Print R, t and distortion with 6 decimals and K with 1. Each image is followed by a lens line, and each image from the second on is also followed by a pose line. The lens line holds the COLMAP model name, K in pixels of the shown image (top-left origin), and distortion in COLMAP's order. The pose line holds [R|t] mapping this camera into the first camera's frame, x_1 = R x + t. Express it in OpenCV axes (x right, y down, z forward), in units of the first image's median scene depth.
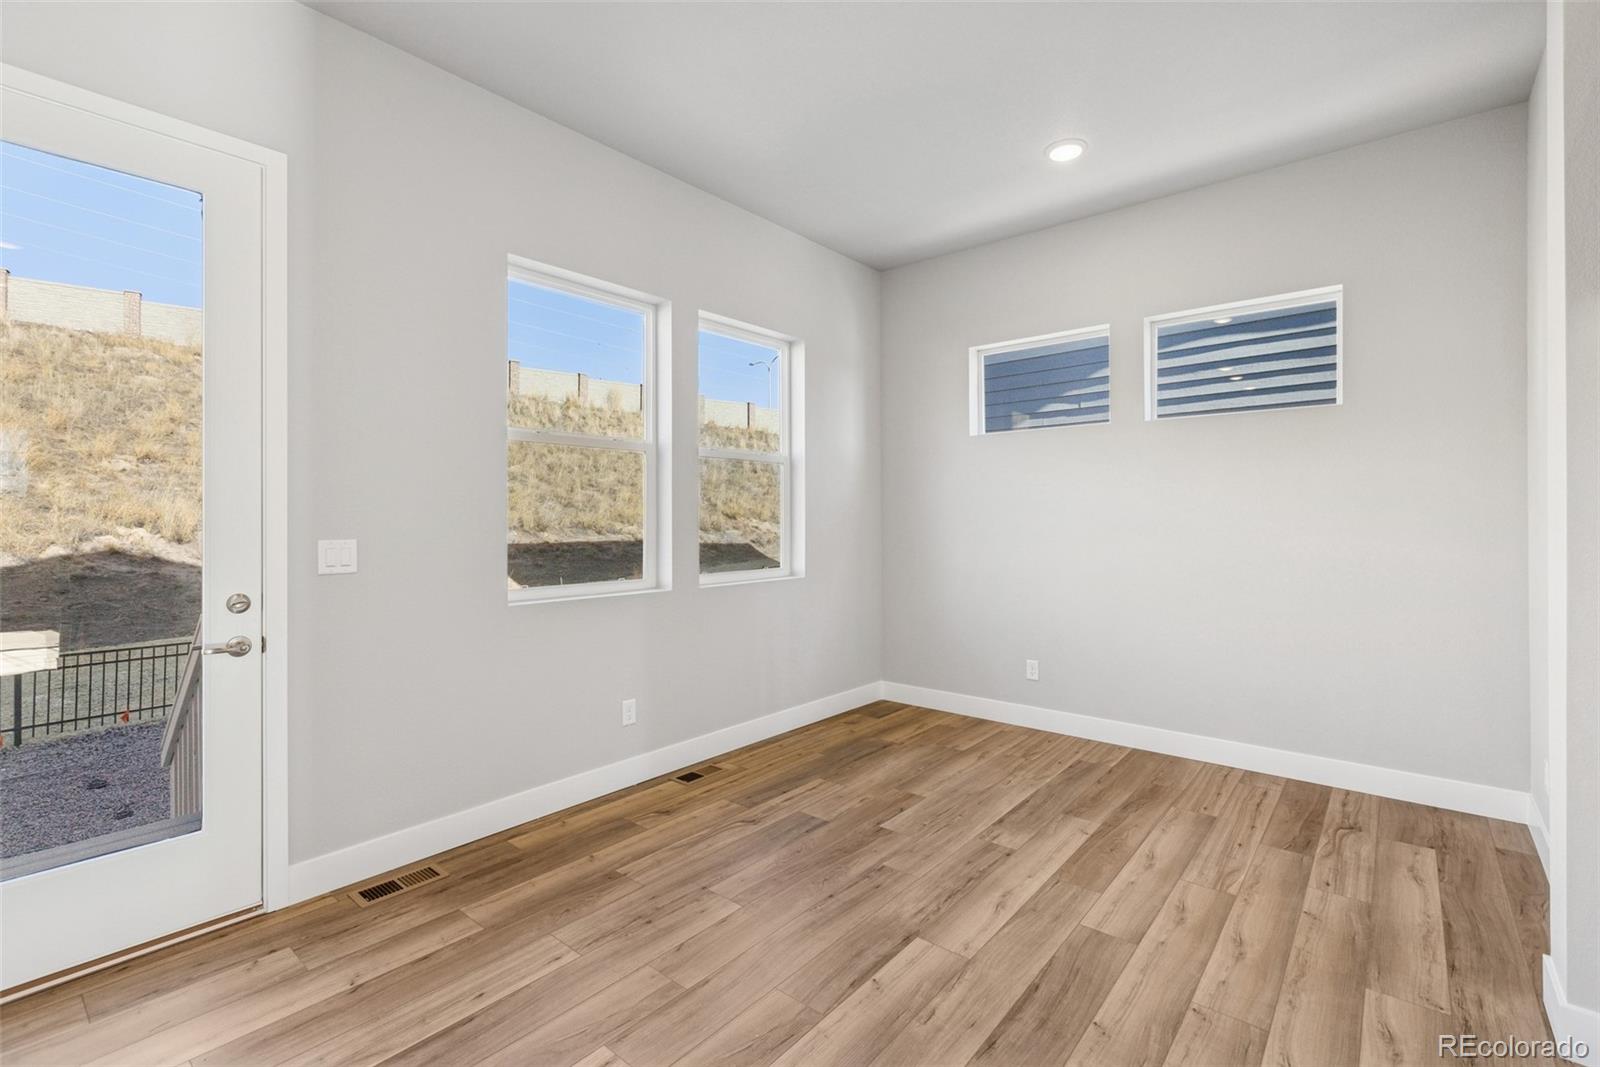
lens RADIAL K [[721.7, 0, 800.2], [0, 721.7, 526.7], [0, 0, 1]] dist [0.003999, 0.000196]
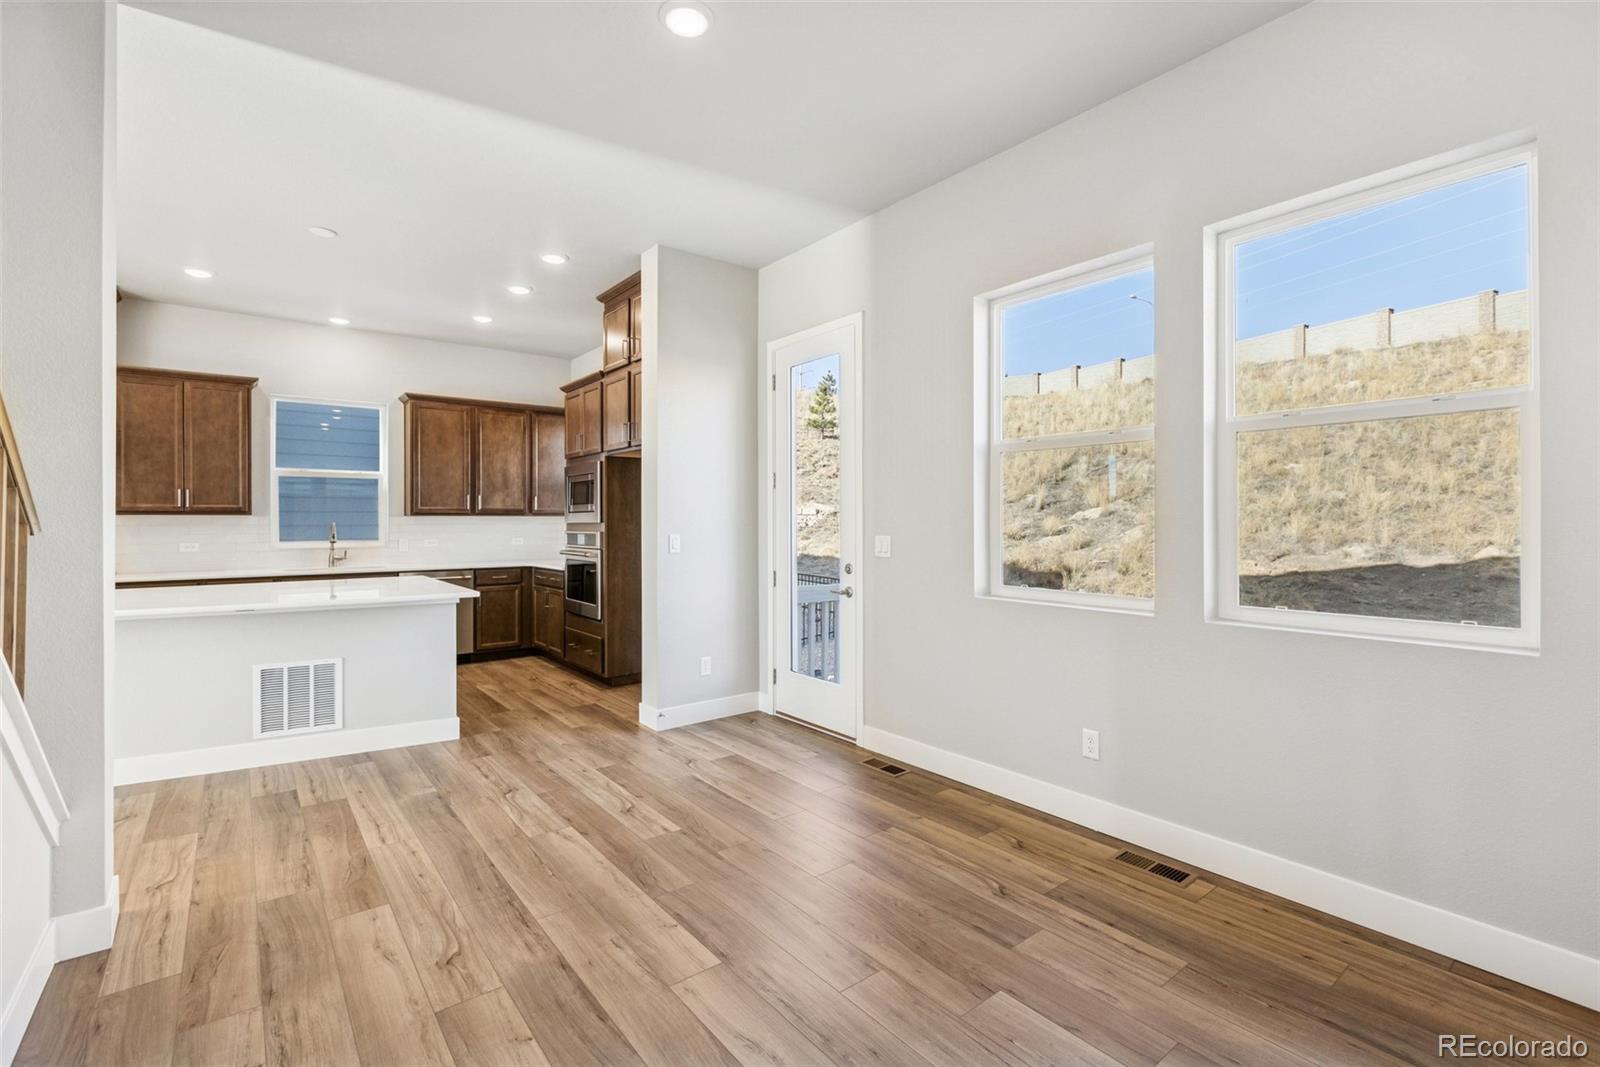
lens RADIAL K [[721.7, 0, 800.0], [0, 721.7, 522.9], [0, 0, 1]] dist [0.003999, 0.000196]
pose [[-0.209011, 0.002155, -0.977911, 0.826960], [-0.009490, 0.999946, 0.004231, -0.013068], [0.977867, 0.010164, -0.208979, 0.997728]]
